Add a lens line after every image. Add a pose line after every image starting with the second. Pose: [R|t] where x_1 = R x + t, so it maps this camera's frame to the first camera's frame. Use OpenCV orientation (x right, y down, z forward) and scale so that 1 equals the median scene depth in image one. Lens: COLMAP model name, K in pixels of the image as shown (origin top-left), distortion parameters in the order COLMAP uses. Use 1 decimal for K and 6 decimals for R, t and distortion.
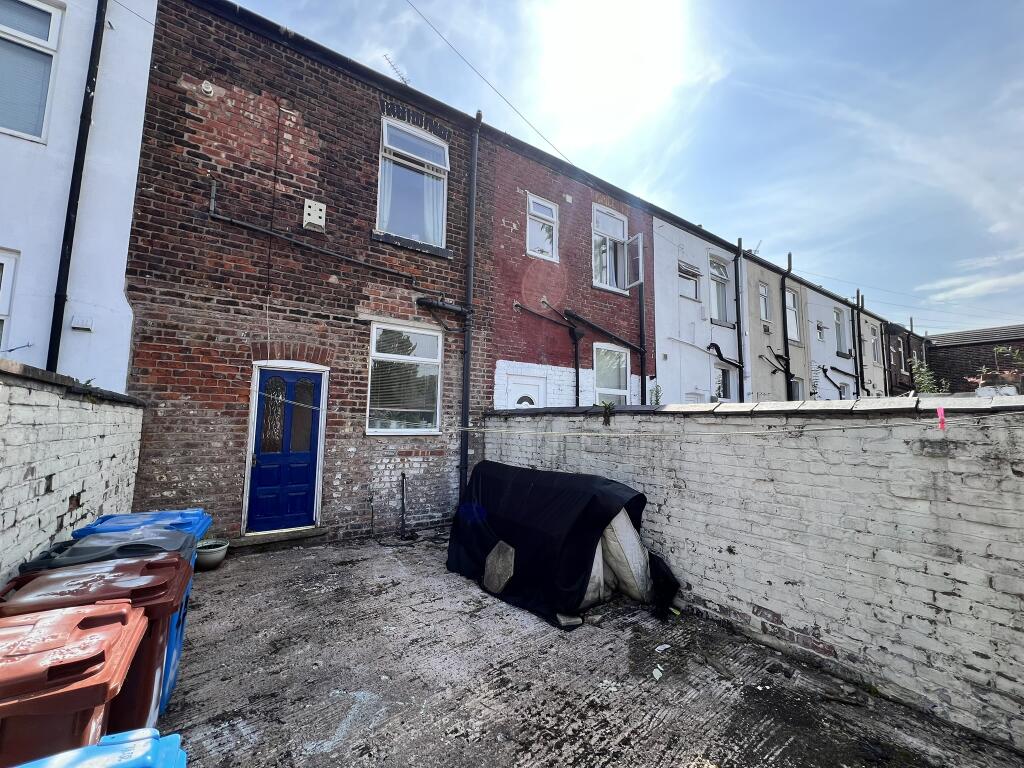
lens RADIAL K [[413.2, 0, 512.0], [0, 413.2, 382.3], [0, 0, 1]] dist [-0.002589, -0.000304]
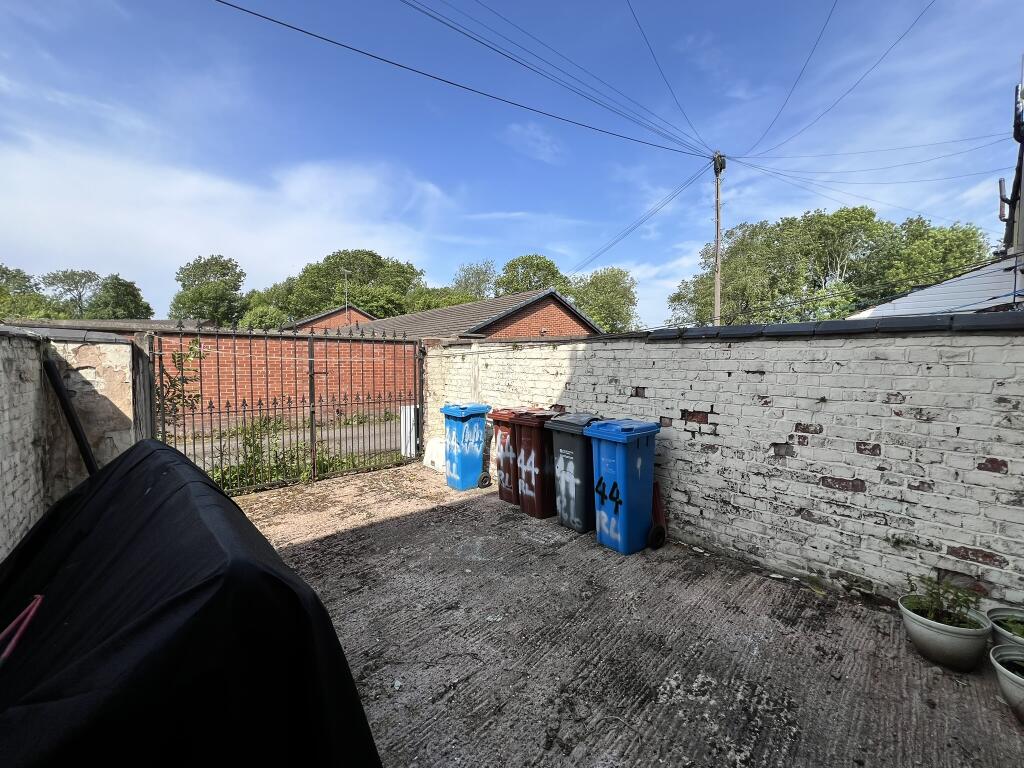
lens RADIAL K [[409.2, 0, 511.1], [0, 409.2, 383.1], [0, 0, 1]] dist [-0.001749, 0.000041]
pose [[-0.993695, -0.012965, -0.111369, -0.215451], [-0.008472, 0.999135, -0.040722, 0.170362], [0.111801, -0.039521, -0.992944, 1.606694]]
